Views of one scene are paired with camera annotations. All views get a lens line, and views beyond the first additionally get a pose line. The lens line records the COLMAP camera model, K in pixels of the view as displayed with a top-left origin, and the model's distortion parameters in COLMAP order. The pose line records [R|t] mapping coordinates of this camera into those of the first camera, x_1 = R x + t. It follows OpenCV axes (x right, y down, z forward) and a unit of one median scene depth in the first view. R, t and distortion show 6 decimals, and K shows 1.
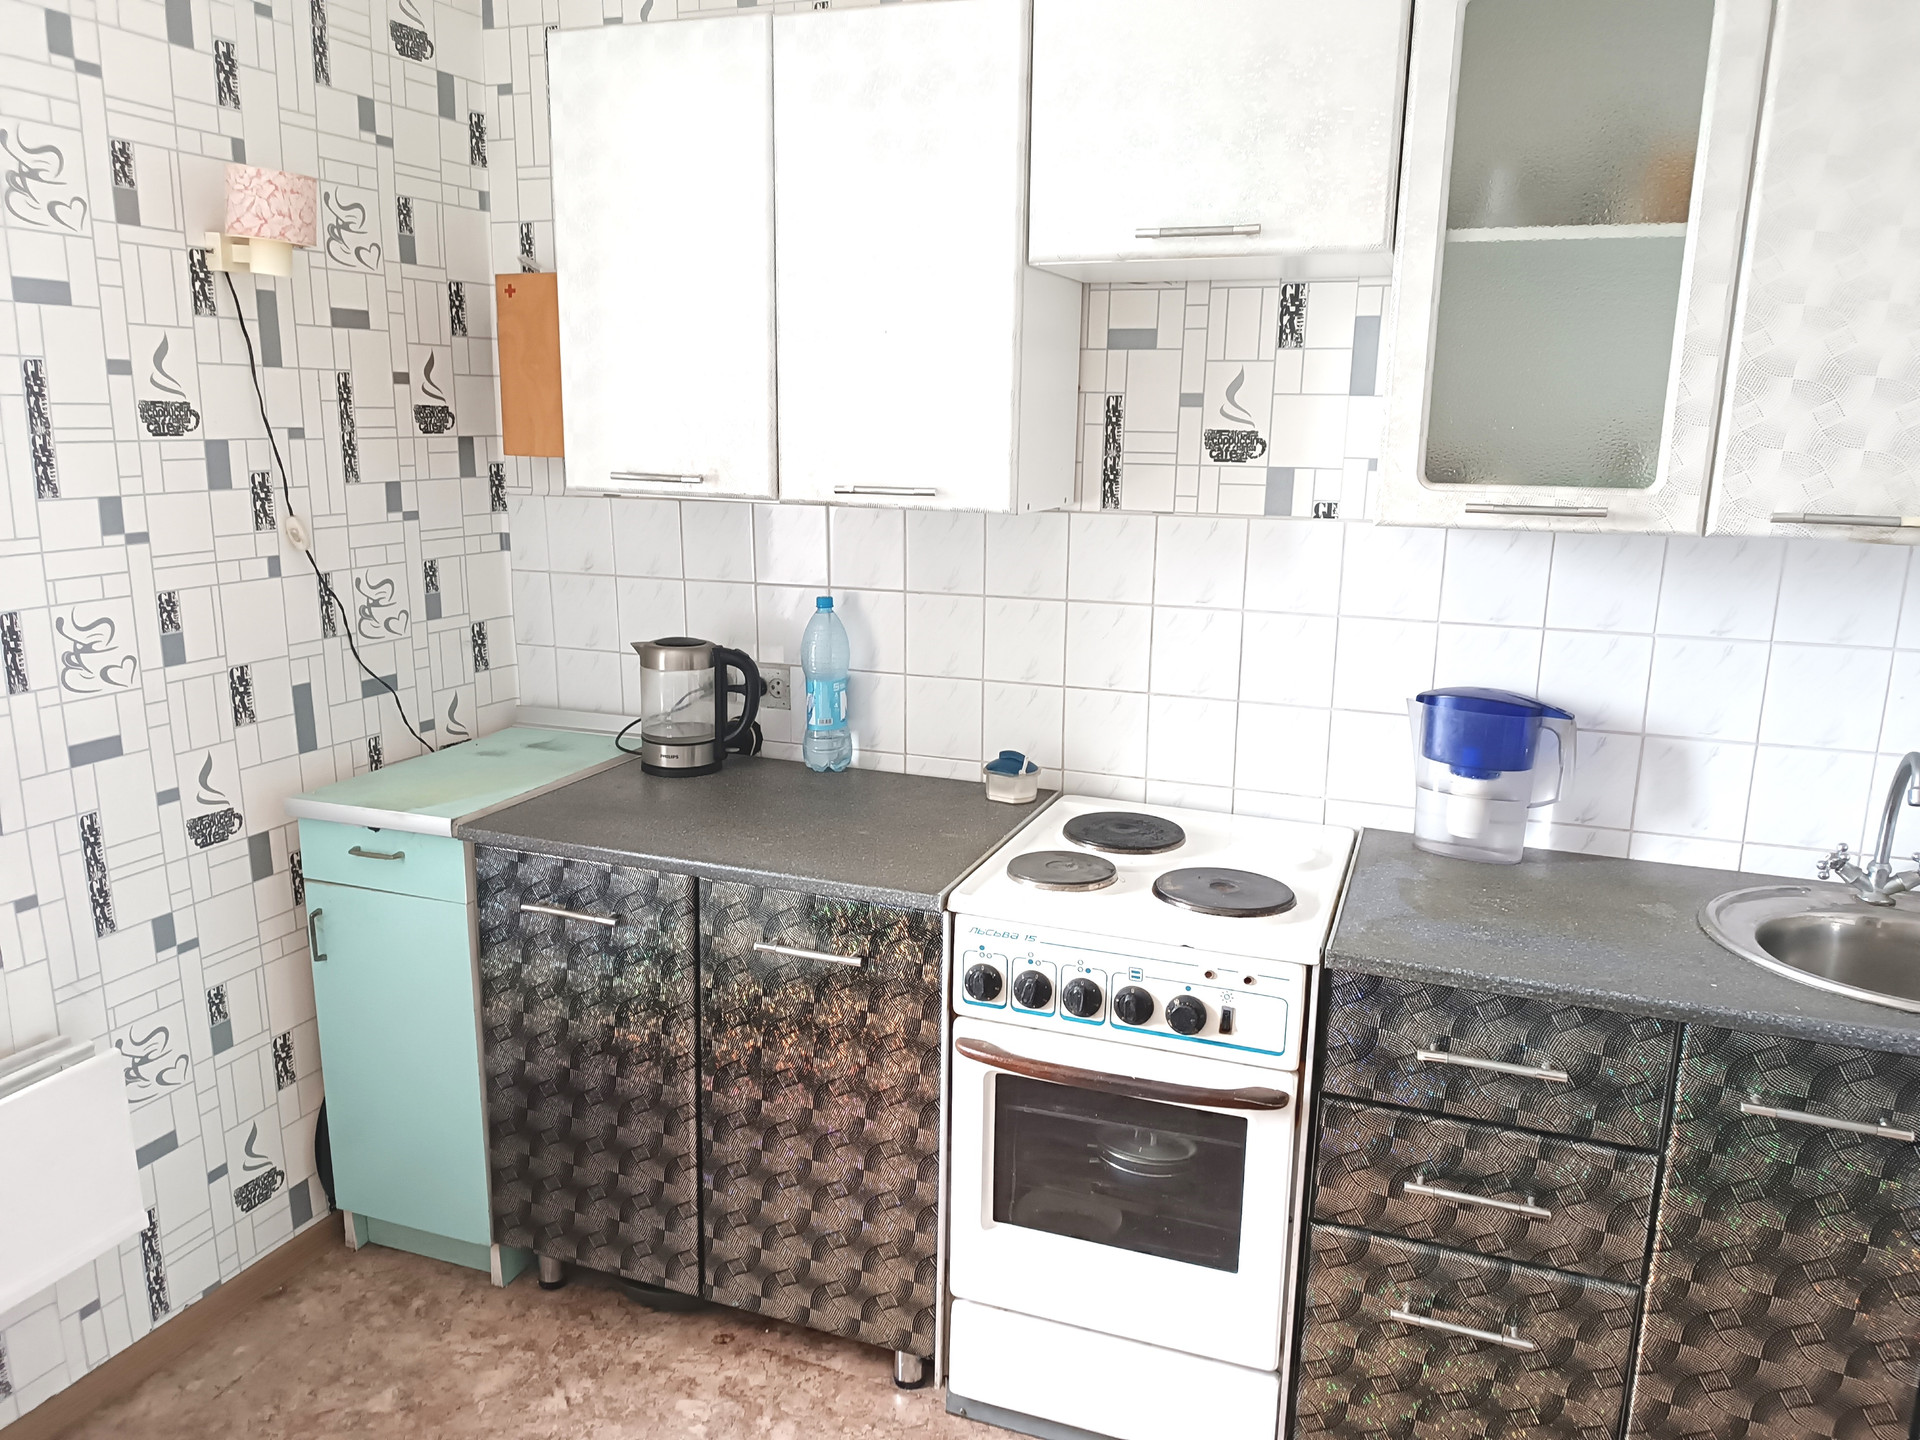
lens RADIAL K [[1367.8, 0, 974.9], [0, 1367.8, 715.1], [0, 0, 1]] dist [0.032945, -0.034114]
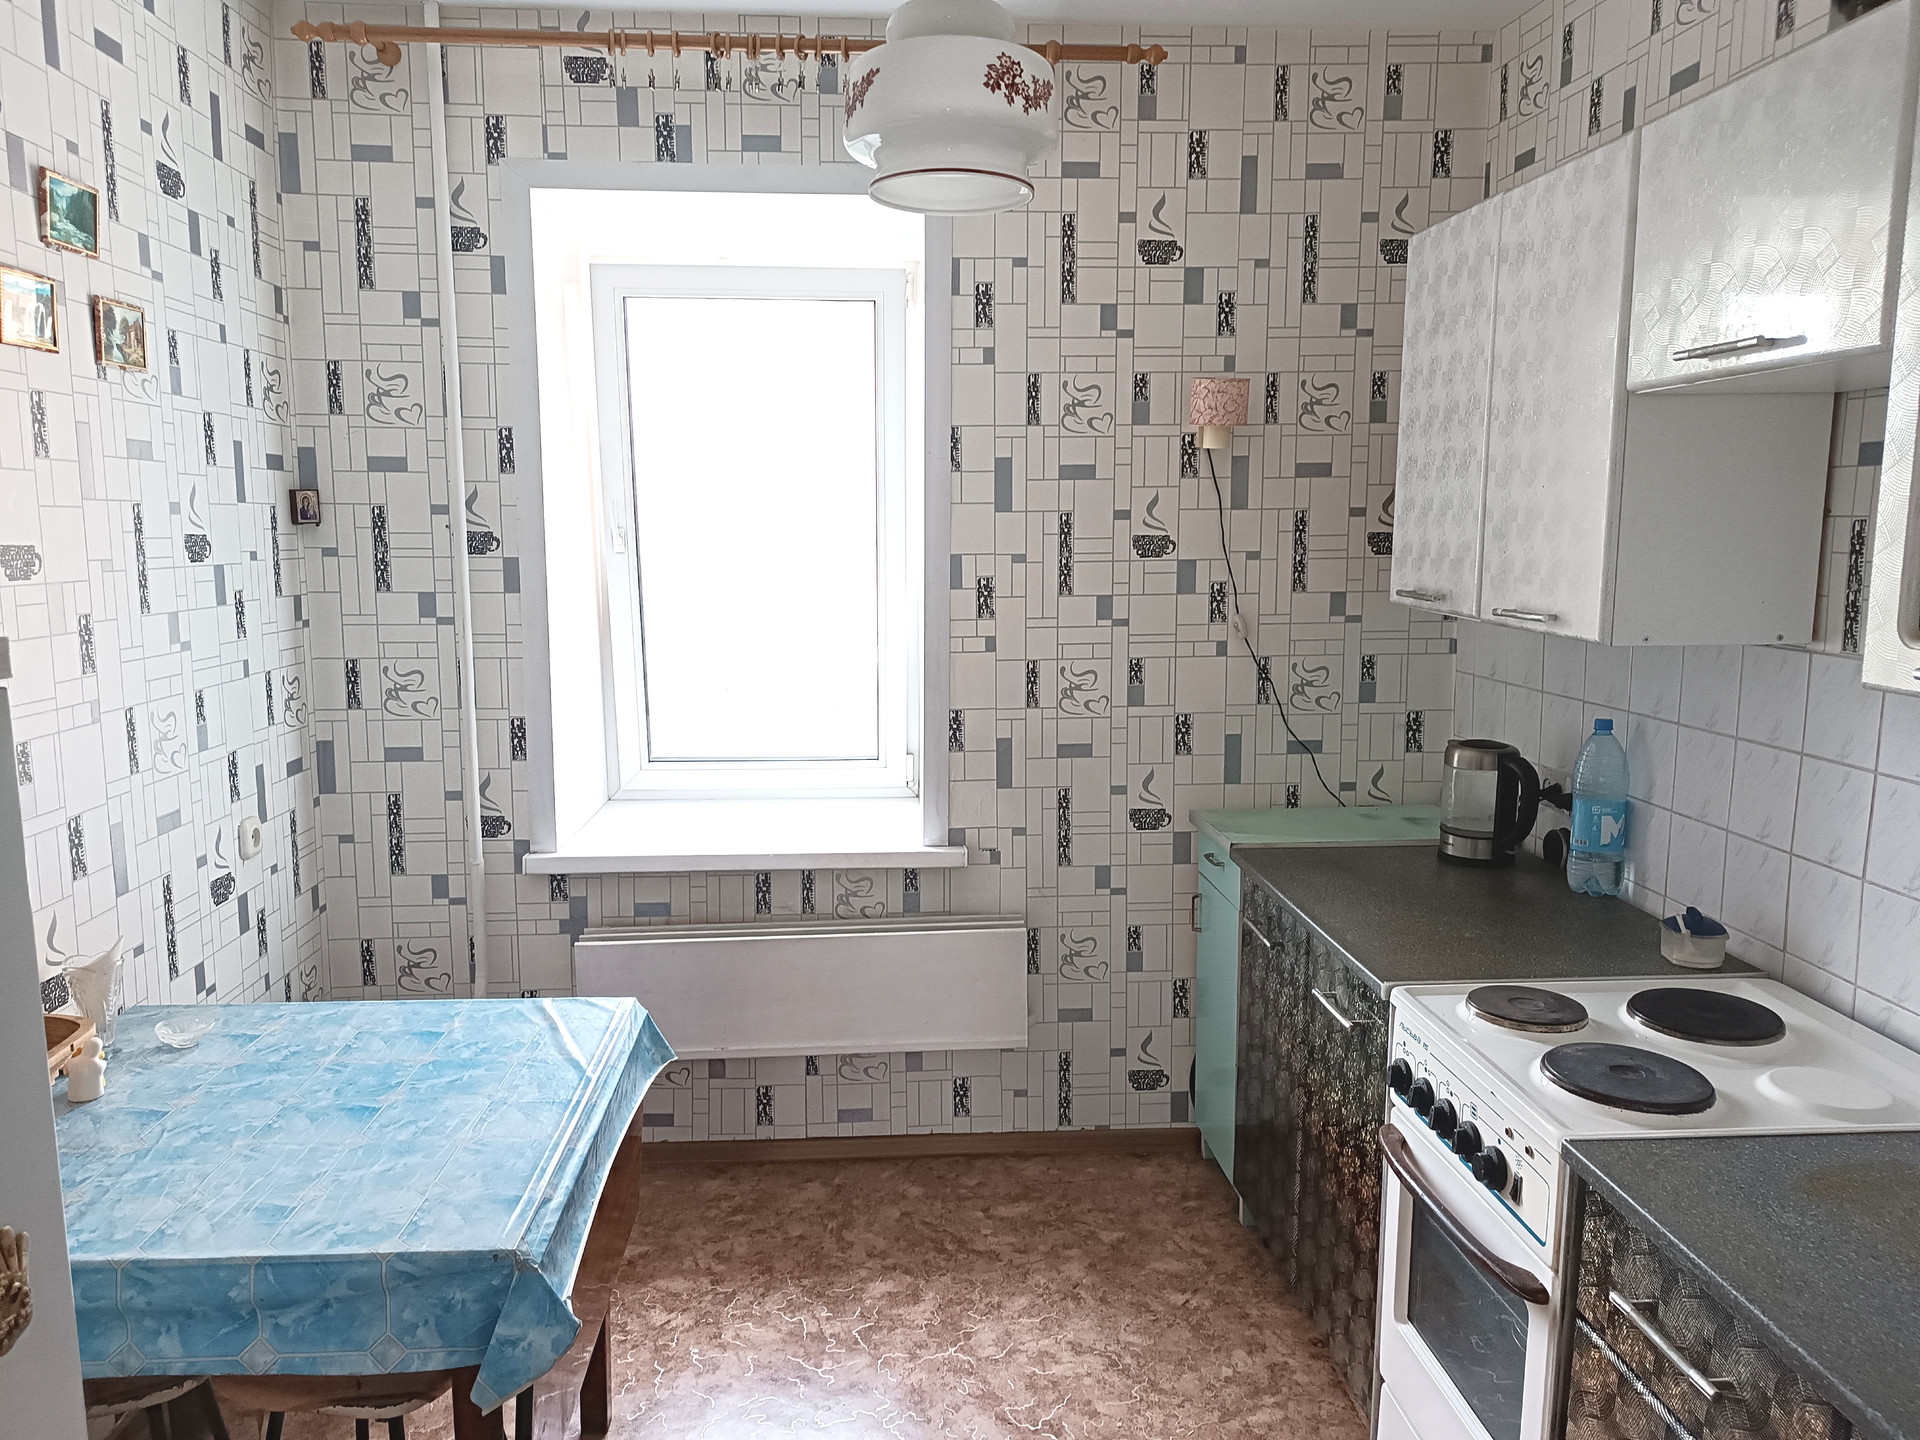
lens RADIAL K [[1367.8, 0, 952.2], [0, 1367.8, 708.2], [0, 0, 1]] dist [0.032945, -0.034114]
pose [[0.416986, 0.111488, -0.902049, 0.669696], [-0.182268, 0.982546, 0.037181, -0.051141], [0.890450, 0.148910, 0.430029, 0.163983]]
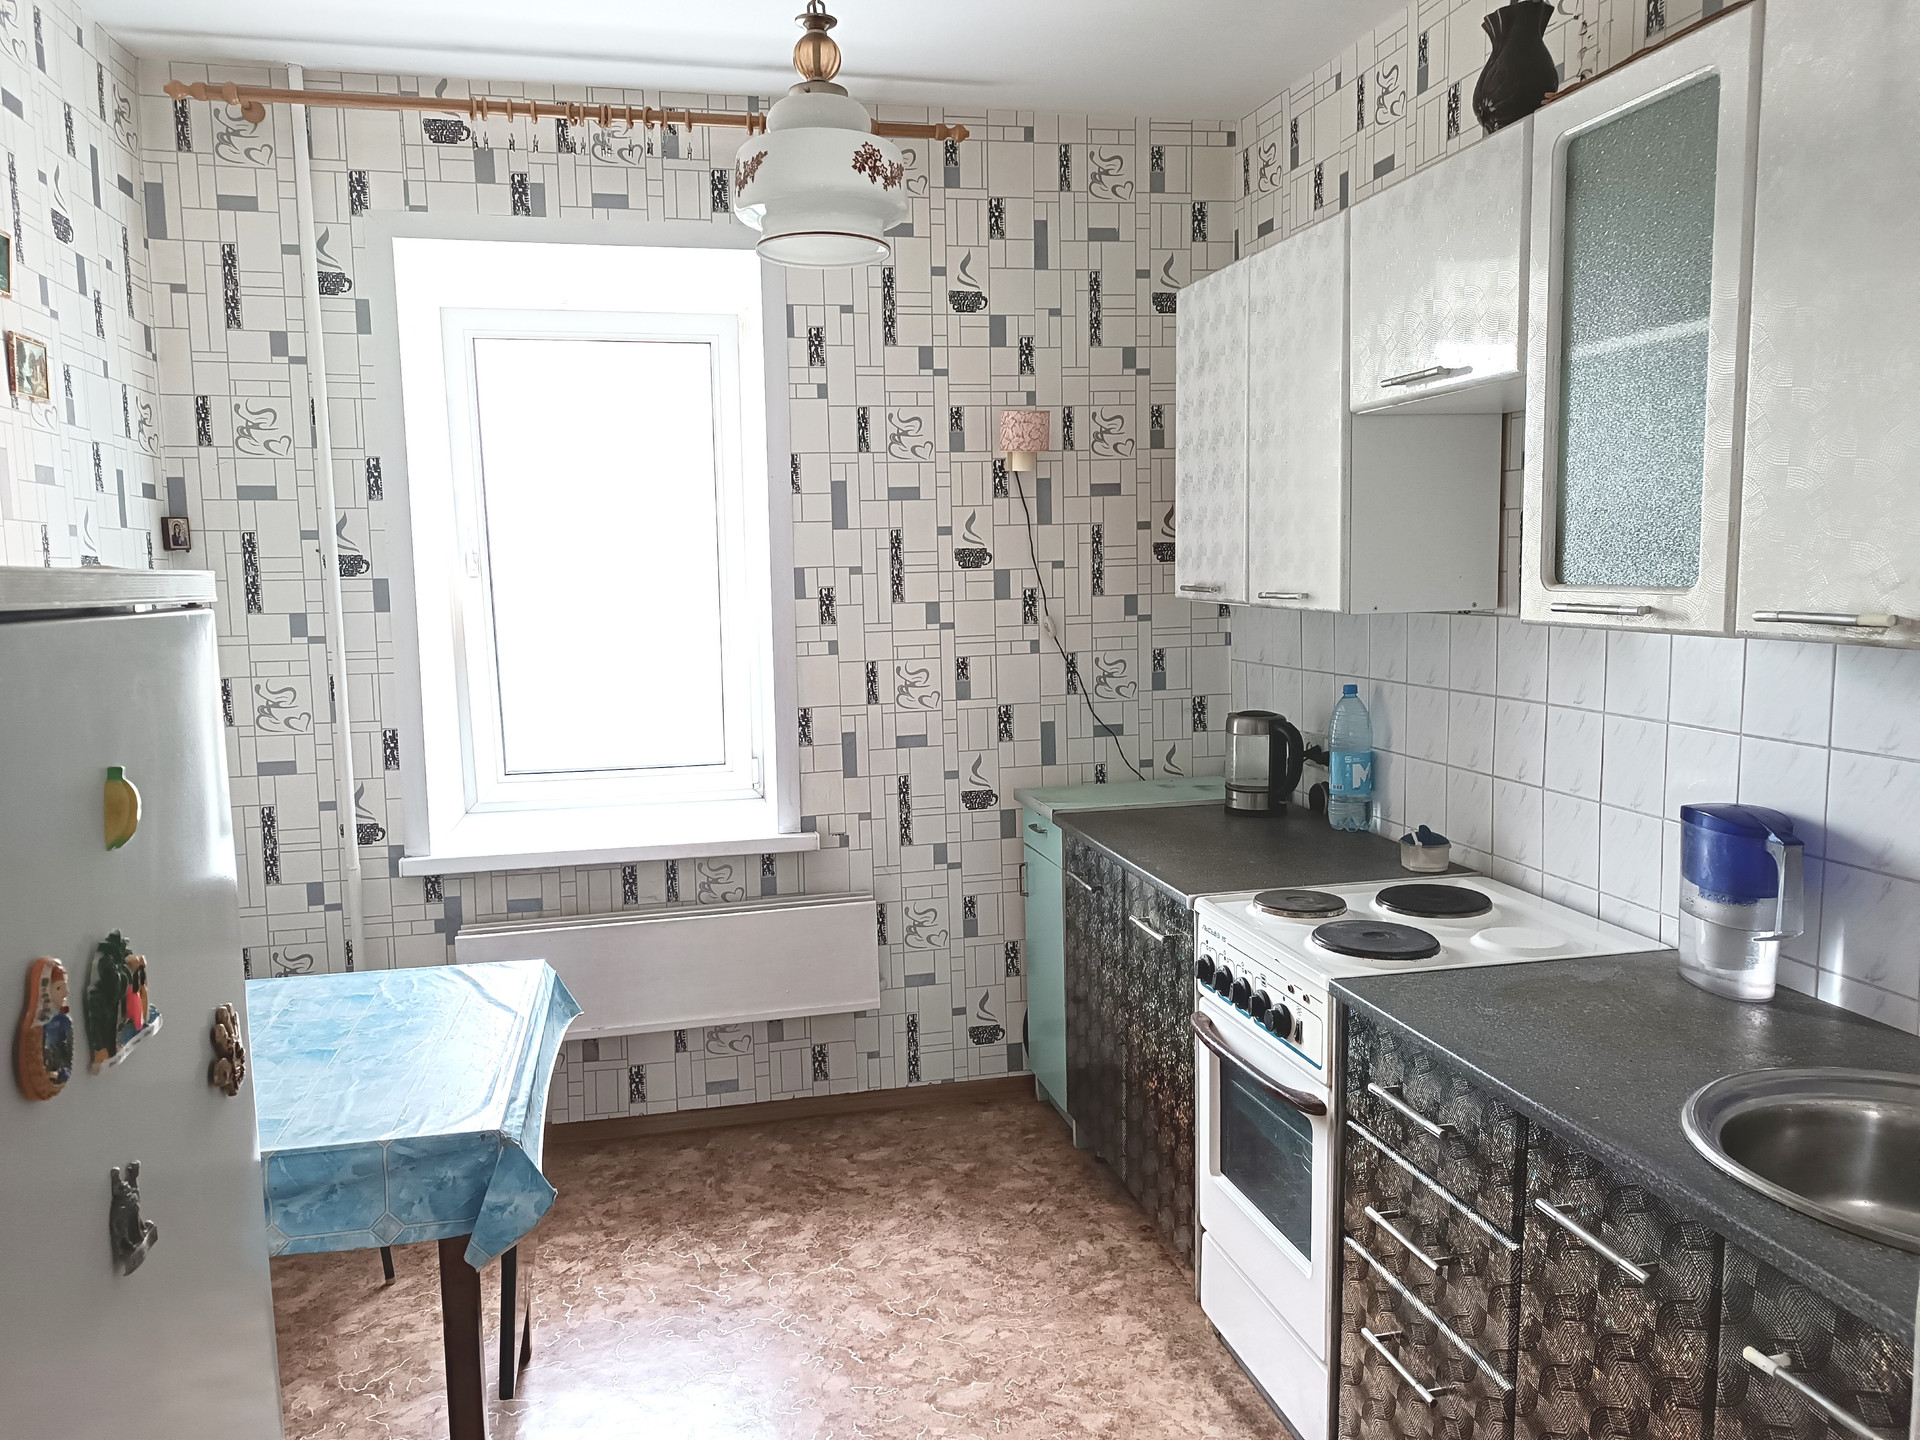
lens RADIAL K [[1367.8, 0, 957.3], [0, 1367.8, 708.3], [0, 0, 1]] dist [0.032945, -0.034114]
pose [[0.555584, 0.063283, -0.829049, 0.795166], [-0.143823, 0.989384, -0.020861, 0.010355], [0.818927, 0.130826, 0.558787, 0.042880]]
